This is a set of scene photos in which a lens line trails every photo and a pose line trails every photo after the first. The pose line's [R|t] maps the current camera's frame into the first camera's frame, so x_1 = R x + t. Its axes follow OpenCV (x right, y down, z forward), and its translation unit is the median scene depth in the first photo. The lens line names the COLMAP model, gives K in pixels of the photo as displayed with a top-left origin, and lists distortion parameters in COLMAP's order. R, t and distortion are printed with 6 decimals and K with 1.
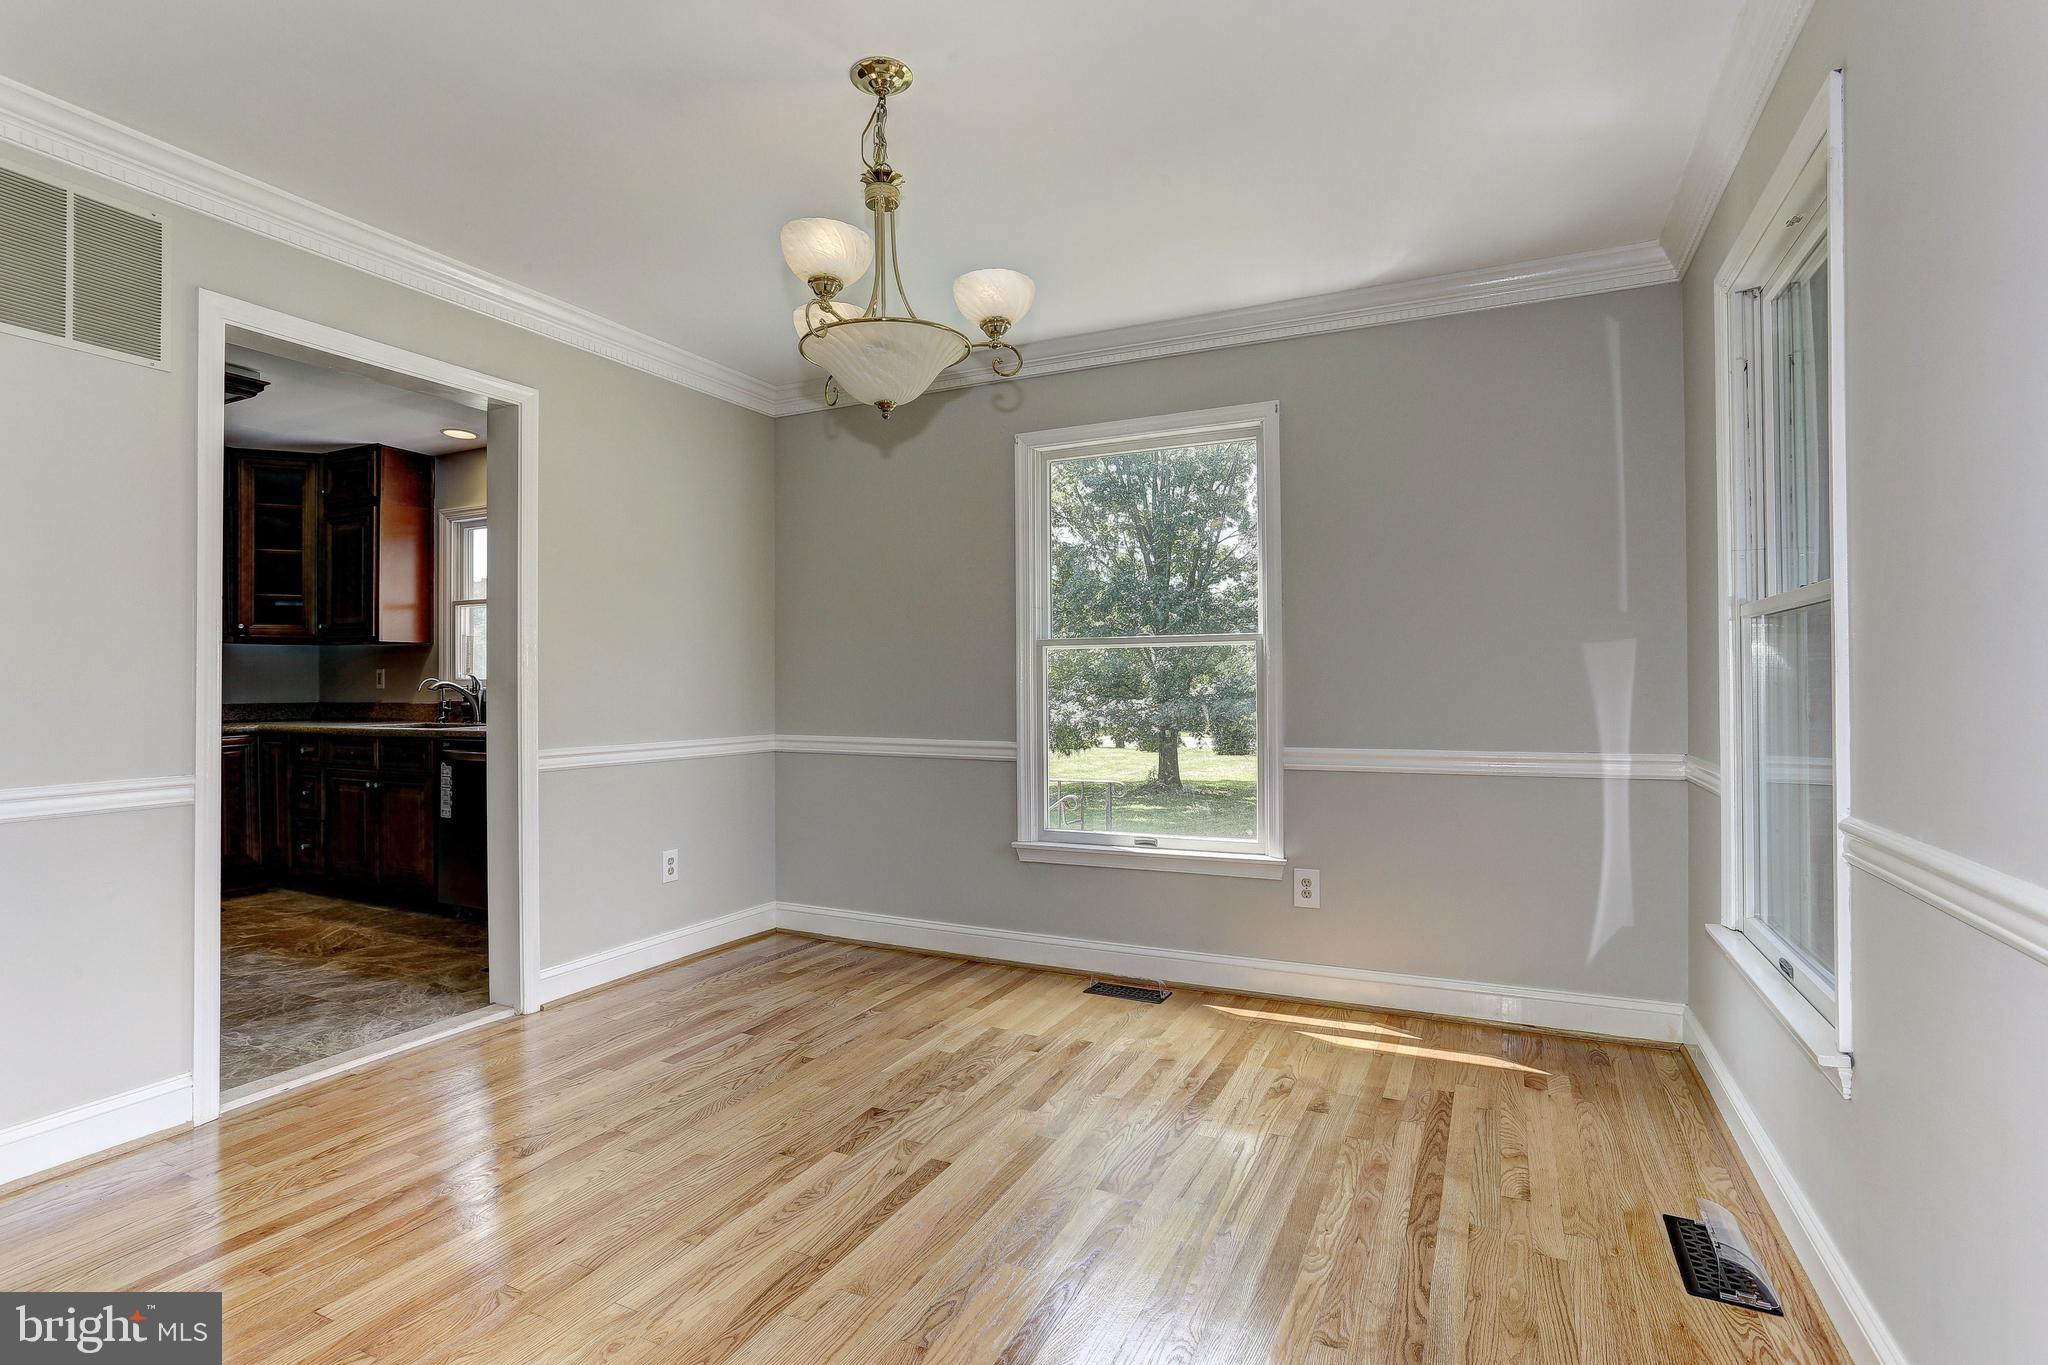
lens RADIAL K [[998.3, 0, 1007.3], [0, 998.3, 676.5], [0, 0, 1]] dist [-0.064918, 0.044951]
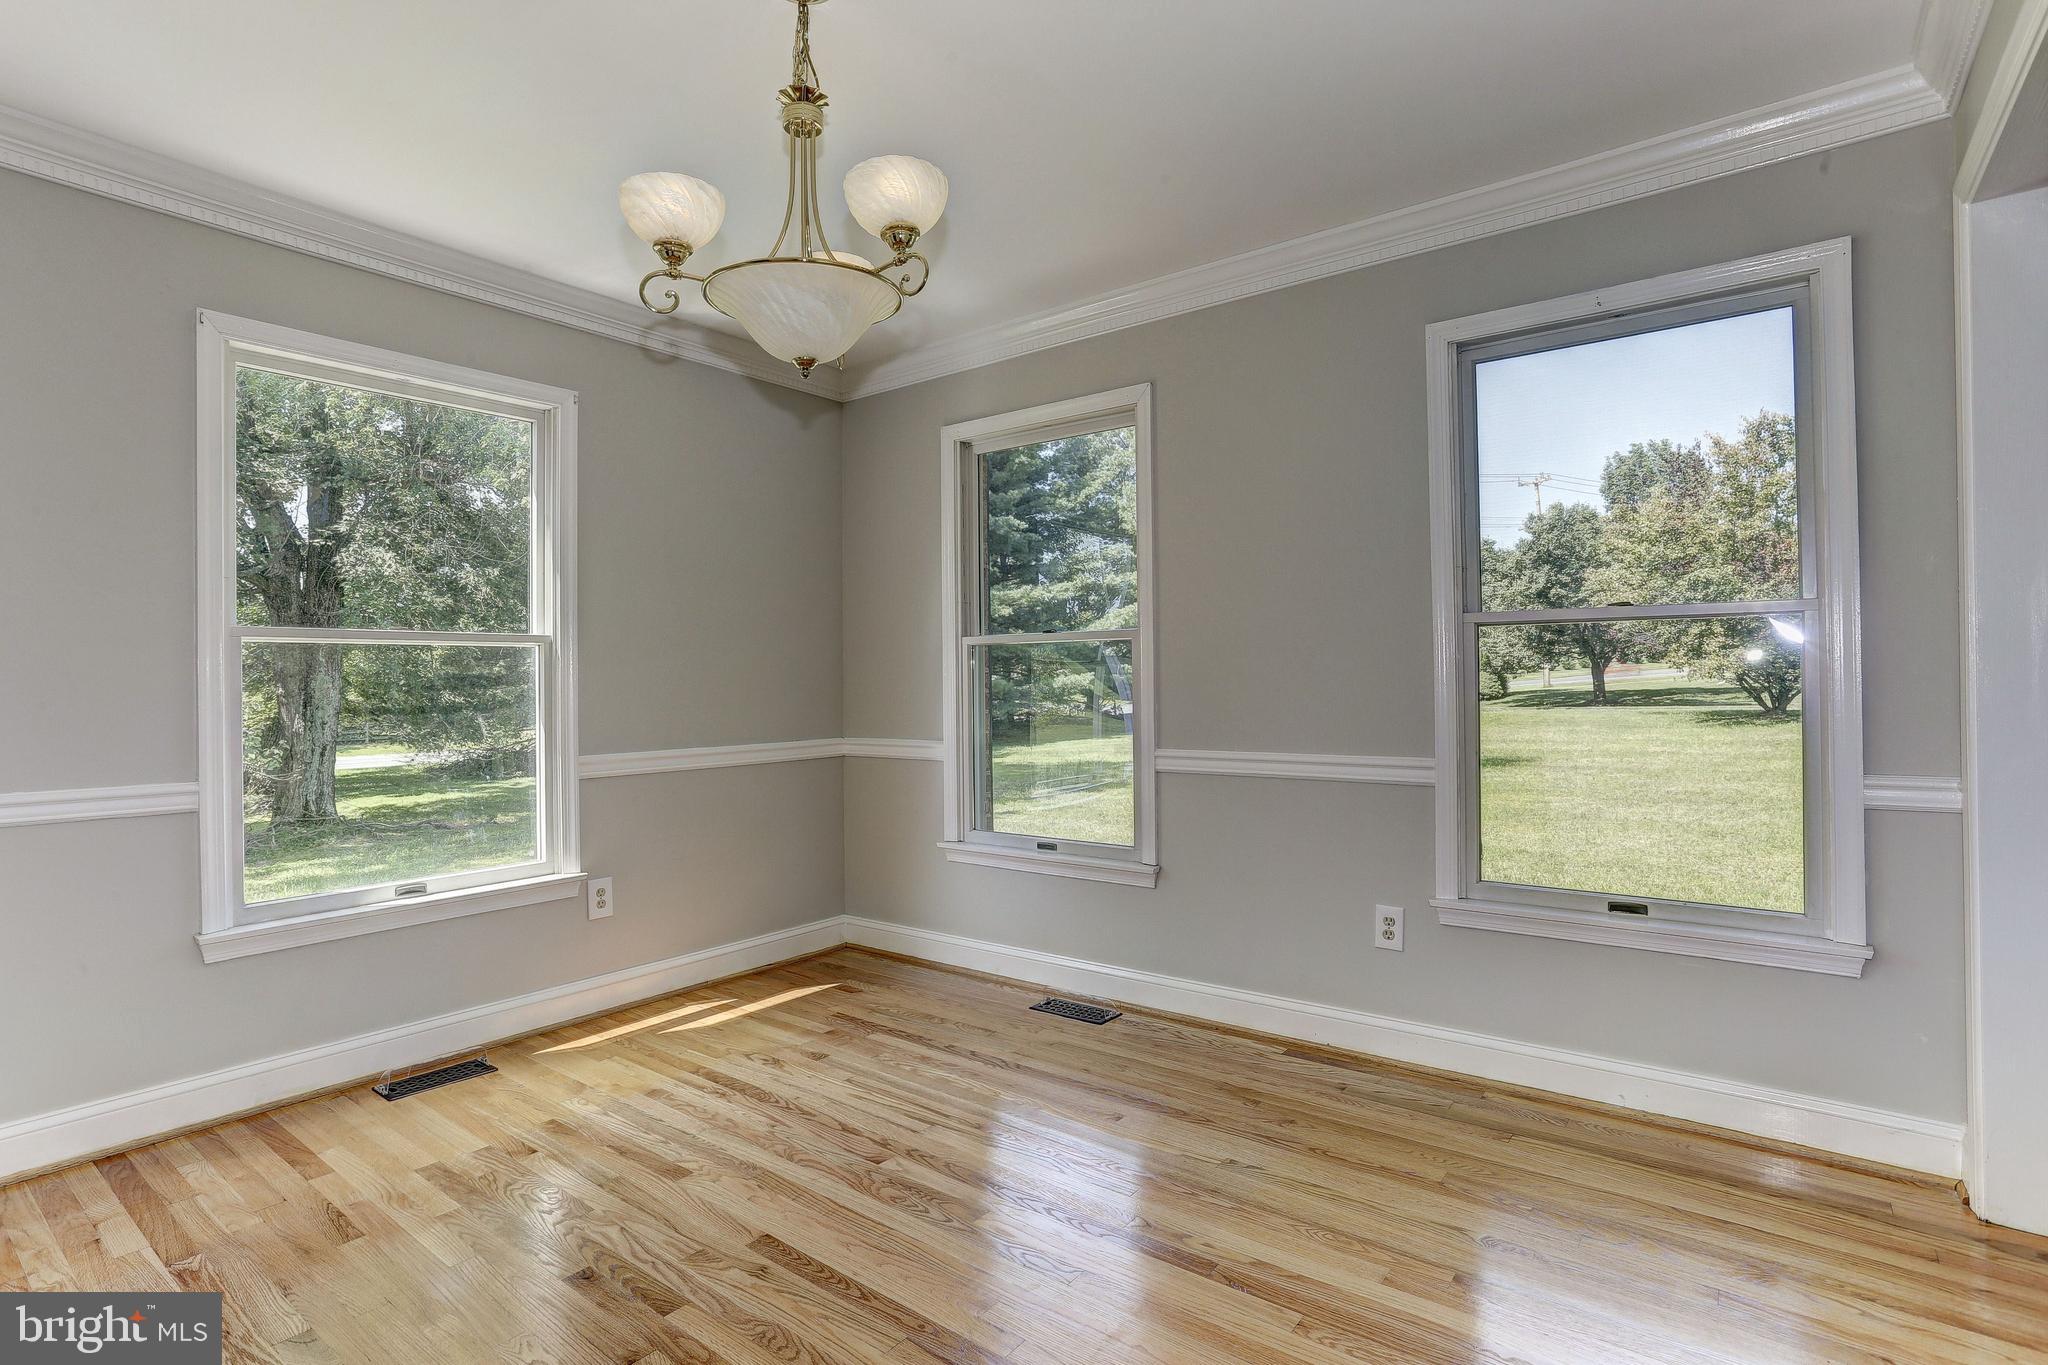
lens RADIAL K [[1002.3, 0, 1012.0], [0, 1002.3, 678.6], [0, 0, 1]] dist [-0.068927, 0.034390]
pose [[0.194072, 0.009443, 0.980942, -0.660497], [0.003329, 0.999942, -0.010285, 0.009216], [-0.980982, 0.005262, 0.194029, 0.467332]]
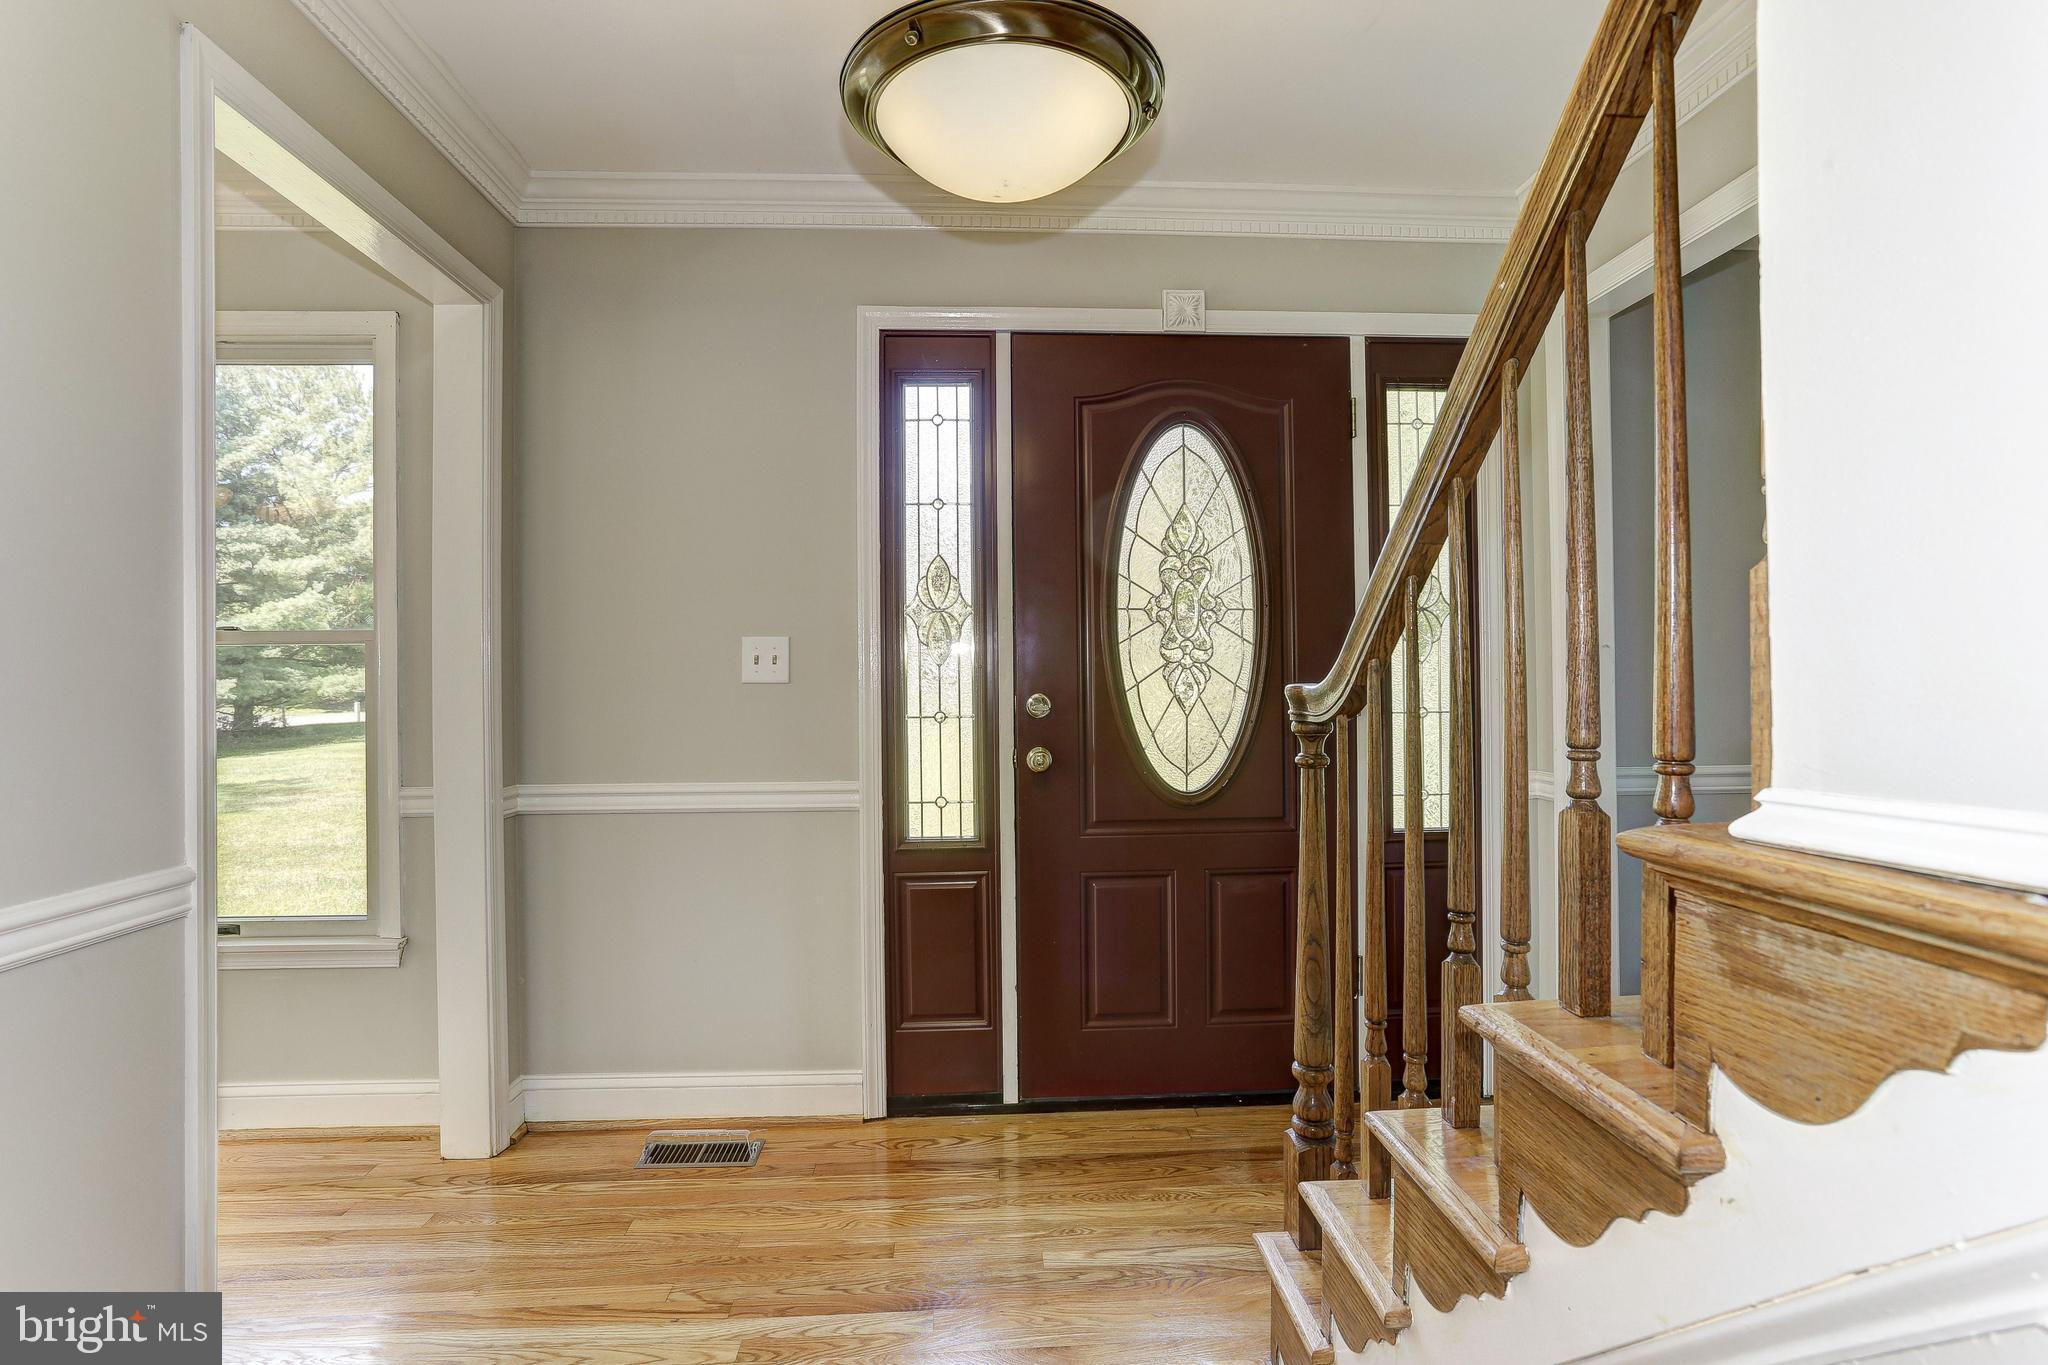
lens RADIAL K [[998.3, 0, 1007.3], [0, 998.3, 676.5], [0, 0, 1]] dist [-0.064918, 0.044951]
pose [[-0.484068, 0.015109, 0.874900, -0.801899], [0.010712, 0.999878, -0.011341, -0.003264], [-0.874965, 0.003883, -0.484171, -0.070090]]
